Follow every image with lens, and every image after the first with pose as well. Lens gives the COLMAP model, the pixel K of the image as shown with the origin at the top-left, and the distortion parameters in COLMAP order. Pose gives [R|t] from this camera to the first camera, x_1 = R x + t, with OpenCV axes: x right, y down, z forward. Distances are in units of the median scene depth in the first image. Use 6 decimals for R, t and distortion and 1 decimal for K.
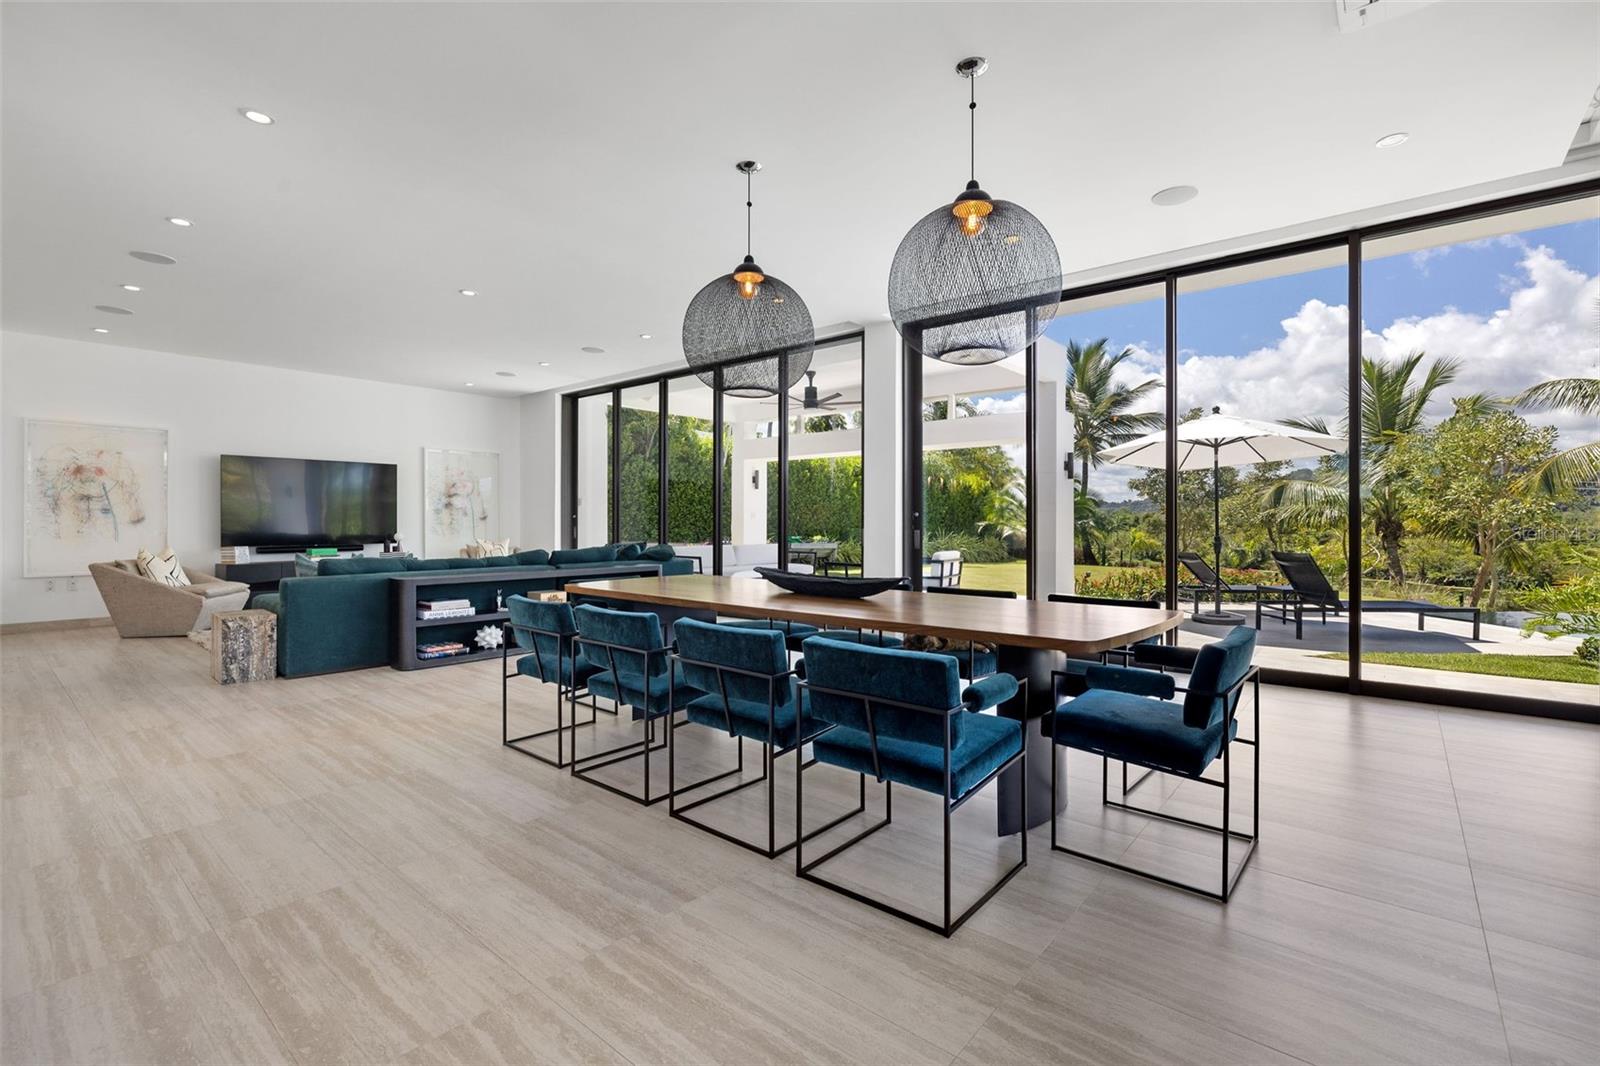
lens RADIAL K [[715.6, 0, 807.1], [0, 715.6, 537.7], [0, 0, 1]] dist [-0.002569, -0.000104]
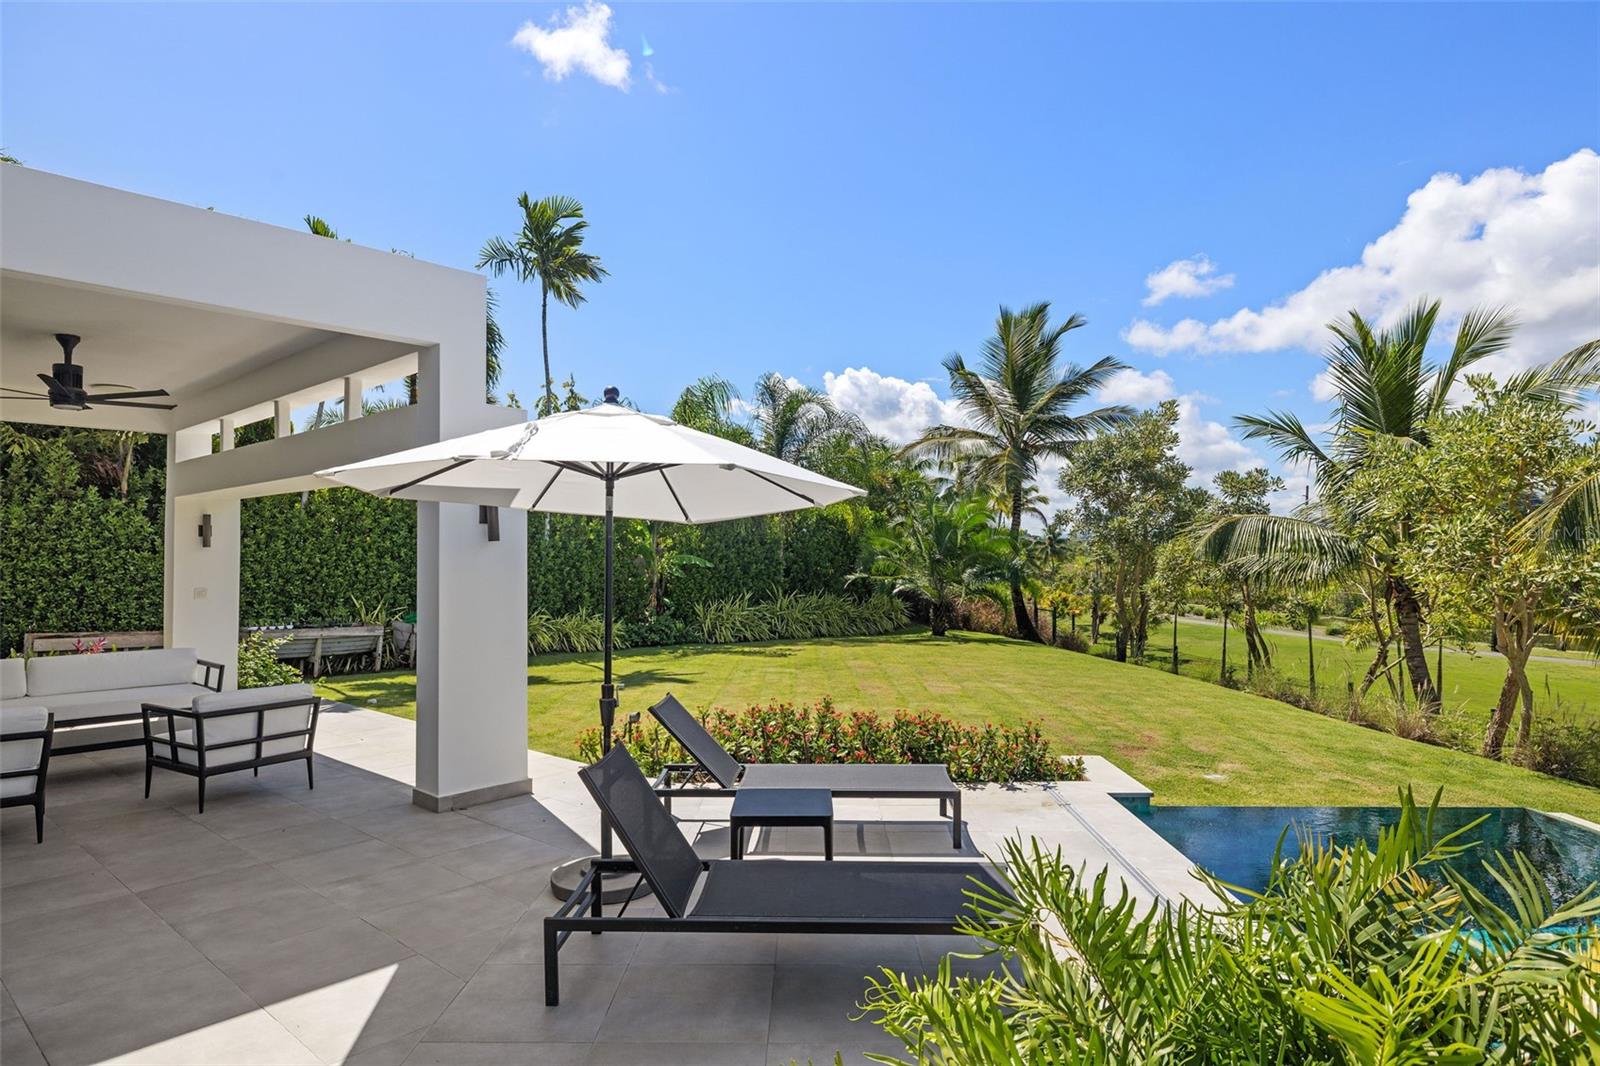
lens RADIAL K [[918.4, 0, 800.0], [0, 918.4, 533.0], [0, 0, 1]] dist [-0.001476, -0.000456]
pose [[0.999434, -0.008354, -0.032593, 0.628665], [0.006844, 0.998910, -0.046165, -0.059890], [0.032943, 0.045916, 0.998402, 0.395609]]
